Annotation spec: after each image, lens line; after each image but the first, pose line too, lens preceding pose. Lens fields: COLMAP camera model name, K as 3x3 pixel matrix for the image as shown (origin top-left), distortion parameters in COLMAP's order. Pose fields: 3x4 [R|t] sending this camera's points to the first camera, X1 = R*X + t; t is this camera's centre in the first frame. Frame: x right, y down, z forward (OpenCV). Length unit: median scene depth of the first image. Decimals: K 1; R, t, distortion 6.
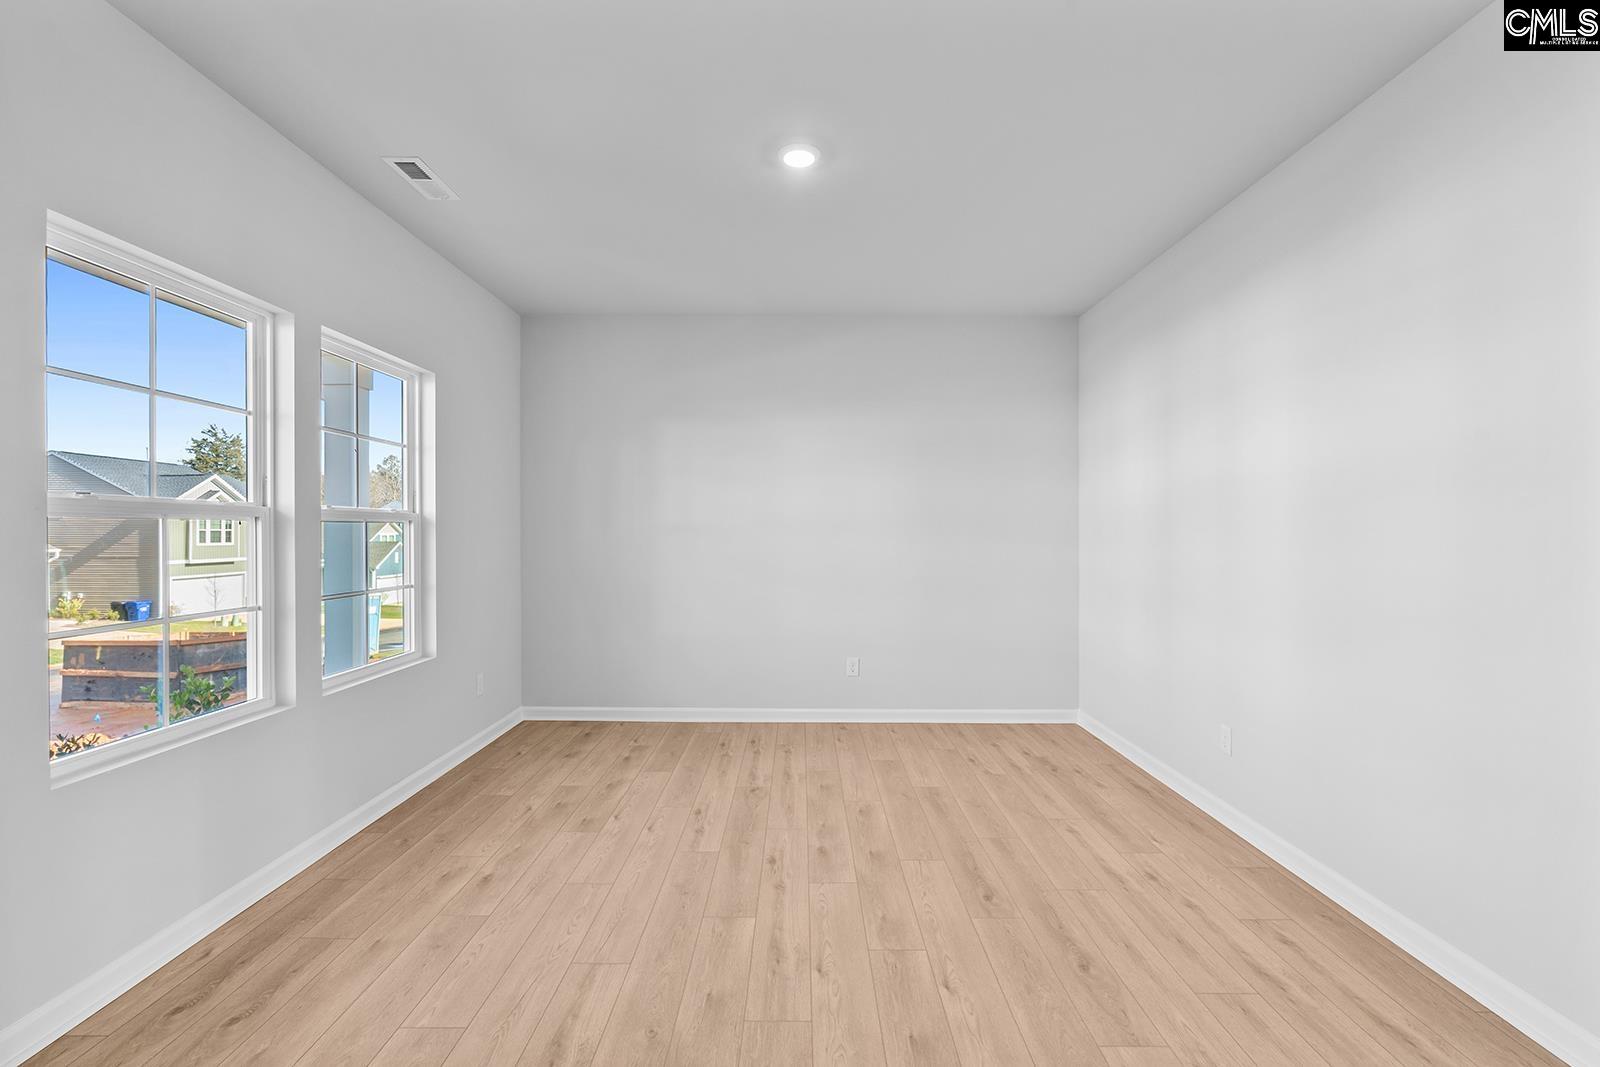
lens RADIAL K [[721.8, 0, 797.0], [0, 721.8, 523.5], [0, 0, 1]] dist [-0.002733, 0.001441]
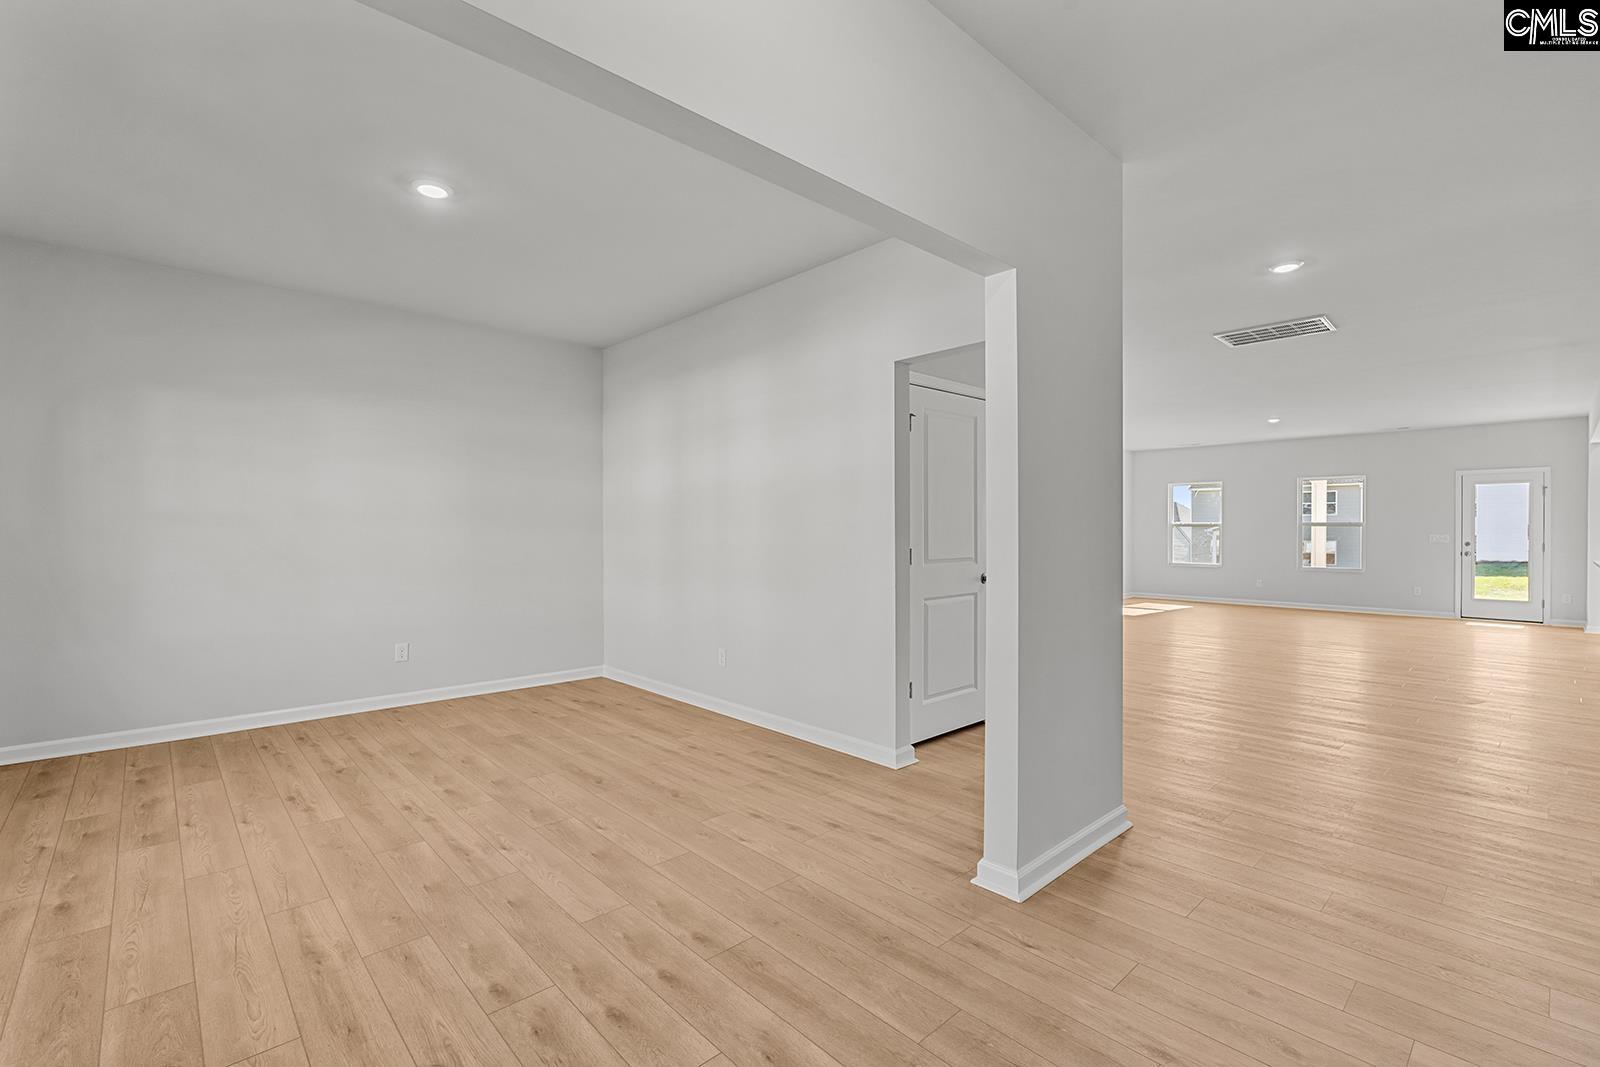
lens RADIAL K [[721.8, 0, 800.4], [0, 721.8, 533.0], [0, 0, 1]] dist [-0.002733, 0.001441]
pose [[0.734472, -0.005900, 0.678613, -0.323494], [-0.005399, 0.999880, 0.014536, 0.015145], [-0.678617, -0.014340, 0.734352, -0.227564]]
